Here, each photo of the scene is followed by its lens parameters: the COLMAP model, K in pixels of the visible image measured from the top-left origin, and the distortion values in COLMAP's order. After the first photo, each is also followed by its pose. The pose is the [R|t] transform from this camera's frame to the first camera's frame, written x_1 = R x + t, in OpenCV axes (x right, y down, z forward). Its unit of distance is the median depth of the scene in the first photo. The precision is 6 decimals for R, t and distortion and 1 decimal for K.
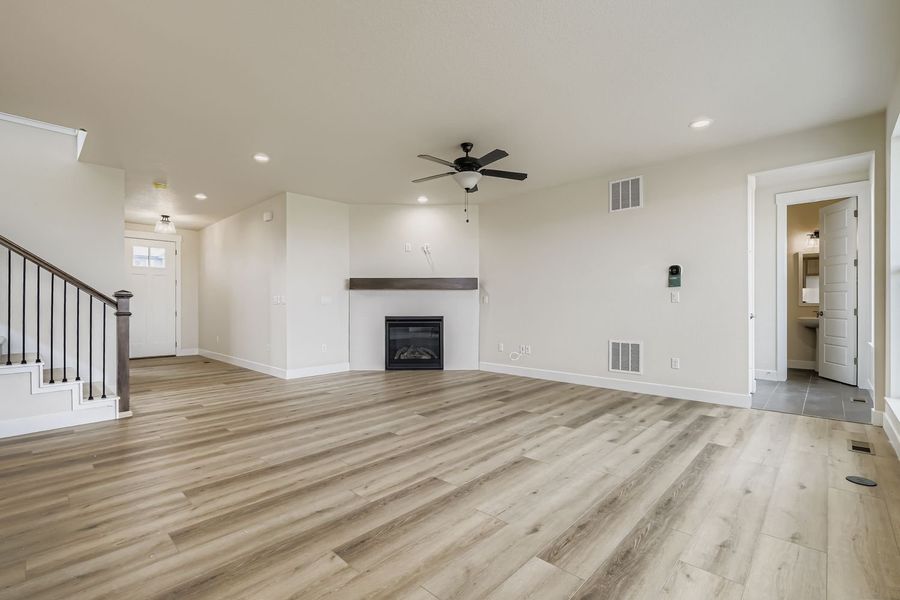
lens RADIAL K [[397.8, 0, 447.6], [0, 397.8, 300.2], [0, 0, 1]] dist [-0.002707, 0.000160]
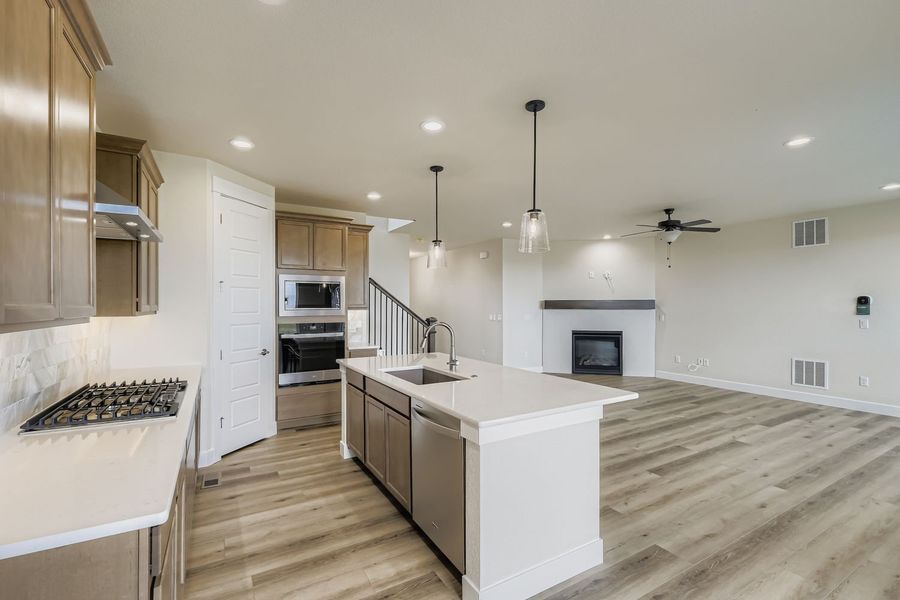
lens RADIAL K [[397.8, 0, 447.6], [0, 397.8, 300.2], [0, 0, 1]] dist [-0.002707, 0.000160]
pose [[0.959976, -0.002638, -0.280069, -0.263879], [0.002803, 0.999996, 0.000191, -0.080187], [0.280067, -0.000968, 0.959980, -0.442384]]
